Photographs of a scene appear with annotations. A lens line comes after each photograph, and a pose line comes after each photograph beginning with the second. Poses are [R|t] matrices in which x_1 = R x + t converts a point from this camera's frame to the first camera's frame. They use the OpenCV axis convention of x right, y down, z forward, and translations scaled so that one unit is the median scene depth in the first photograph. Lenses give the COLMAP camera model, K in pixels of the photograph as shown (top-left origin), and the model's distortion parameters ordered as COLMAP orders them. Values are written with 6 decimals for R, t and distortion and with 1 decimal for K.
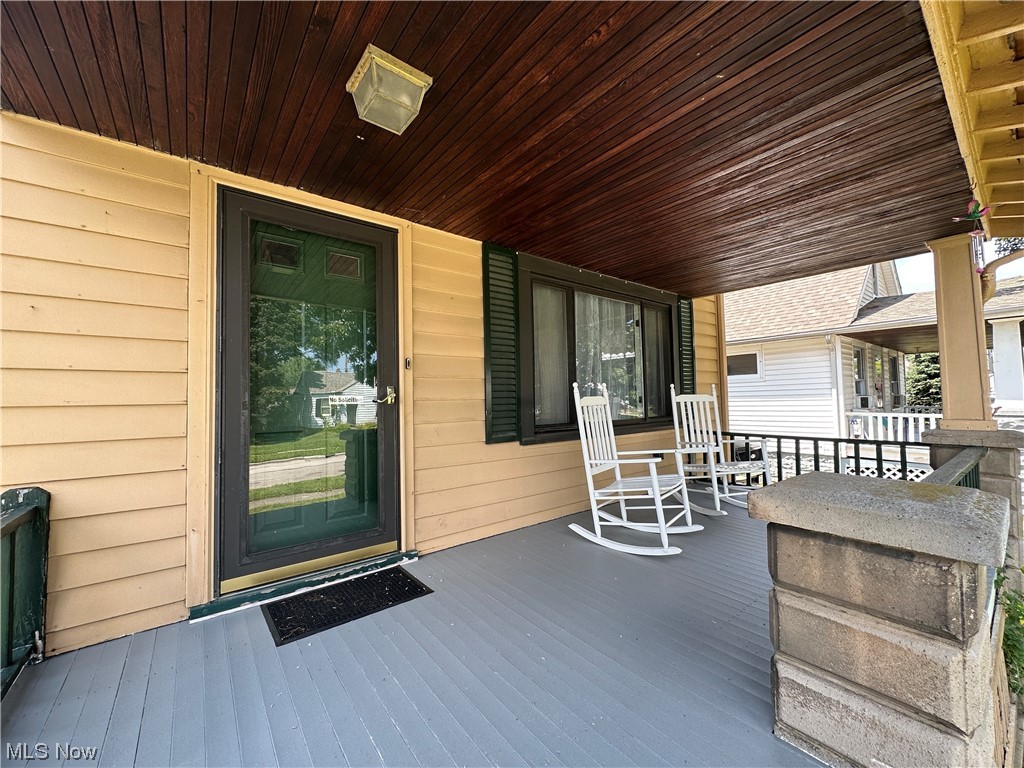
lens RADIAL K [[407.4, 0, 512.0], [0, 407.4, 384.0], [0, 0, 1]] dist [-0.001852, -0.000089]
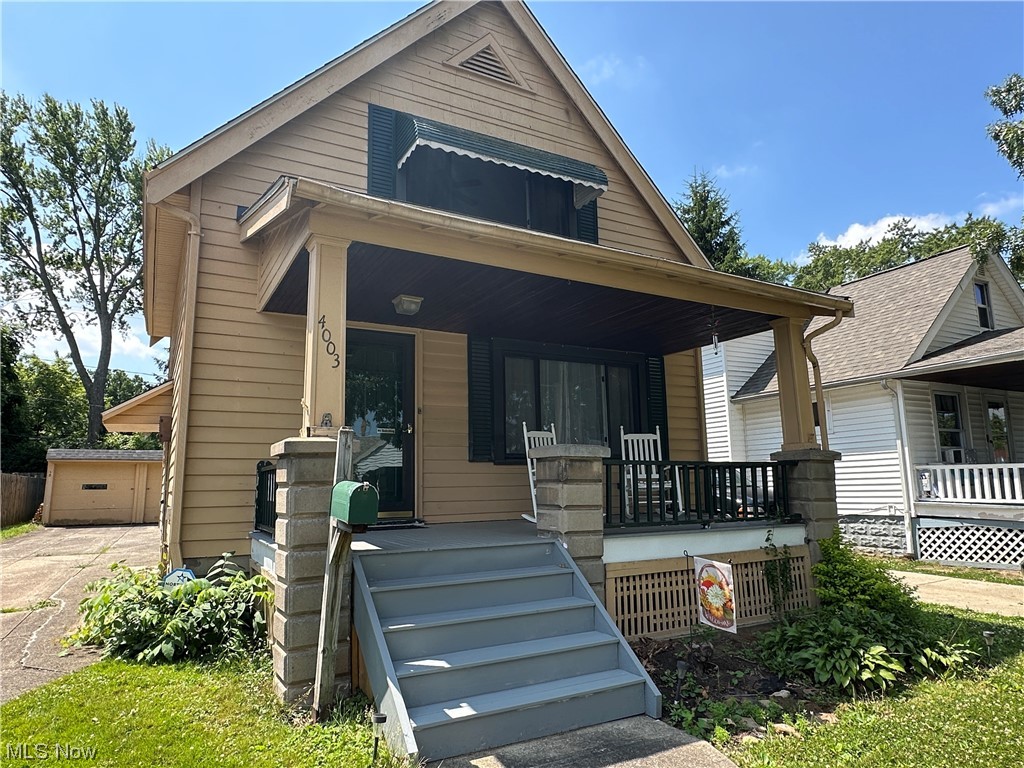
lens RADIAL K [[649.9, 0, 512.0], [0, 649.9, 384.0], [0, 0, 1]] dist [0.003298, 0.000440]
pose [[0.986644, -0.025919, -0.160817, 0.465309], [0.006666, 0.992857, -0.119123, 0.135930], [0.162756, 0.116460, 0.979769, -1.332830]]
